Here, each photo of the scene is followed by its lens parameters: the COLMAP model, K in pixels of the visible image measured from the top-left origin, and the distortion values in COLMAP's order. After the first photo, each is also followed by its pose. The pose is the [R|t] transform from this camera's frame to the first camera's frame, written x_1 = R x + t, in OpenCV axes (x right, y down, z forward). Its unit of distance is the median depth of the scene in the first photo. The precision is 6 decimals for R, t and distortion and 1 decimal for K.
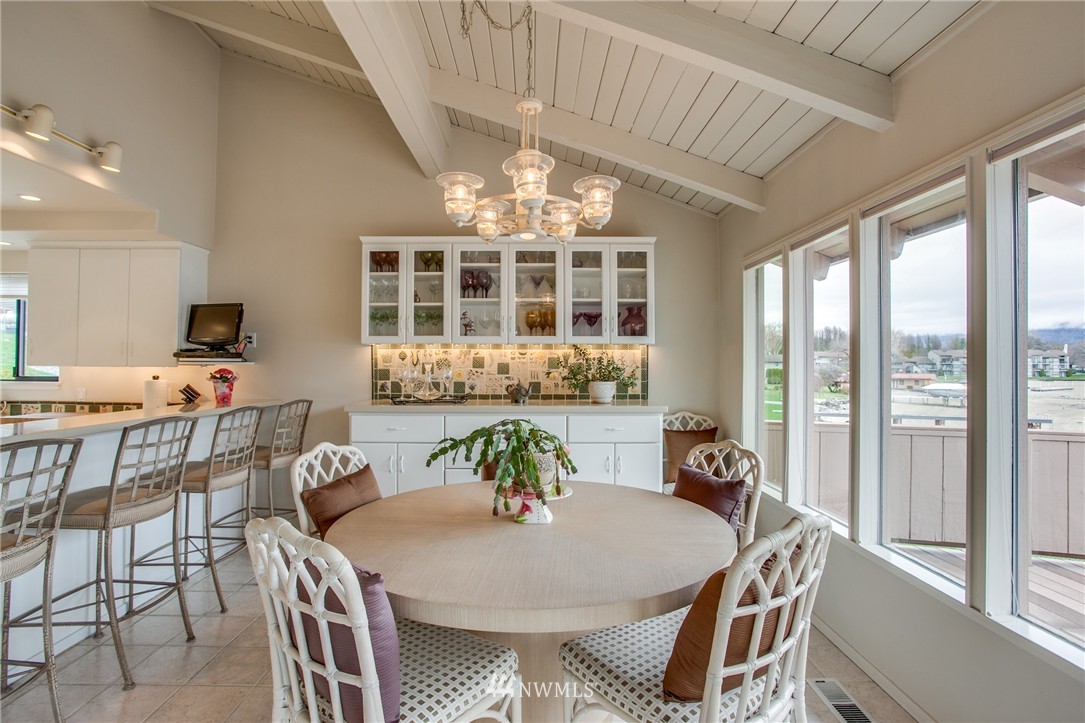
lens RADIAL K [[559.3, 0, 542.5], [0, 559.3, 361.5], [0, 0, 1]] dist [-0.017286, -0.000097]
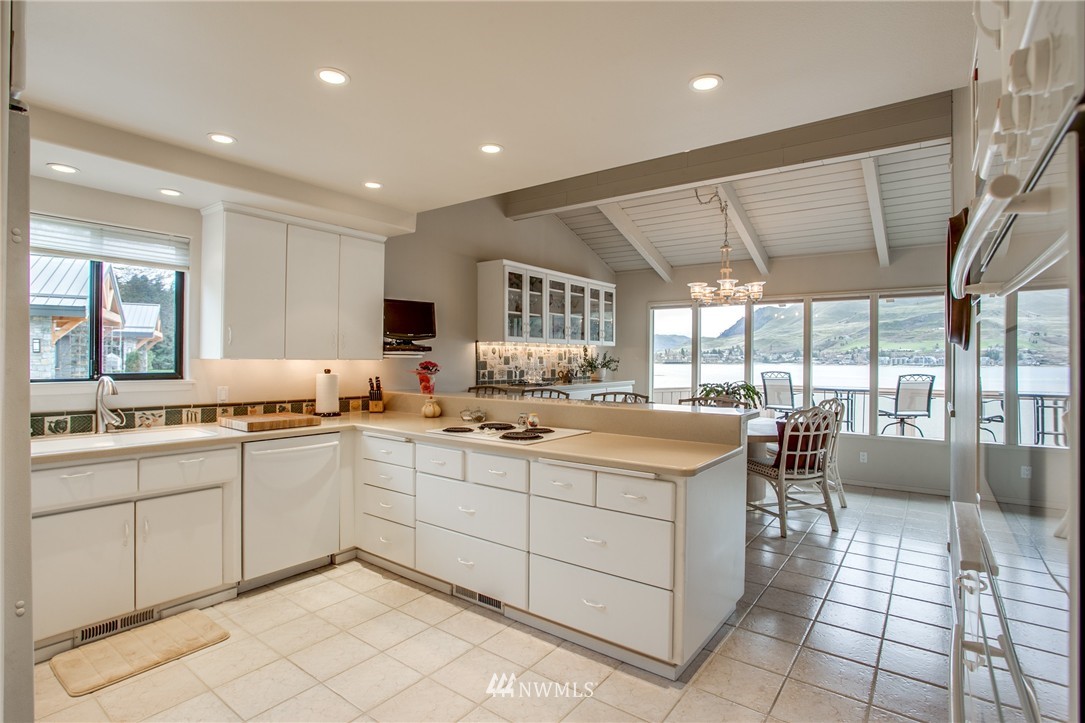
lens RADIAL K [[538.2, 0, 542.5], [0, 538.2, 361.5], [0, 0, 1]] dist [-0.004839, -0.000147]
pose [[0.602536, -0.005469, 0.798073, -1.184868], [-0.010580, 0.999834, 0.014839, -0.005193], [-0.798021, -0.017384, 0.602378, 0.153105]]
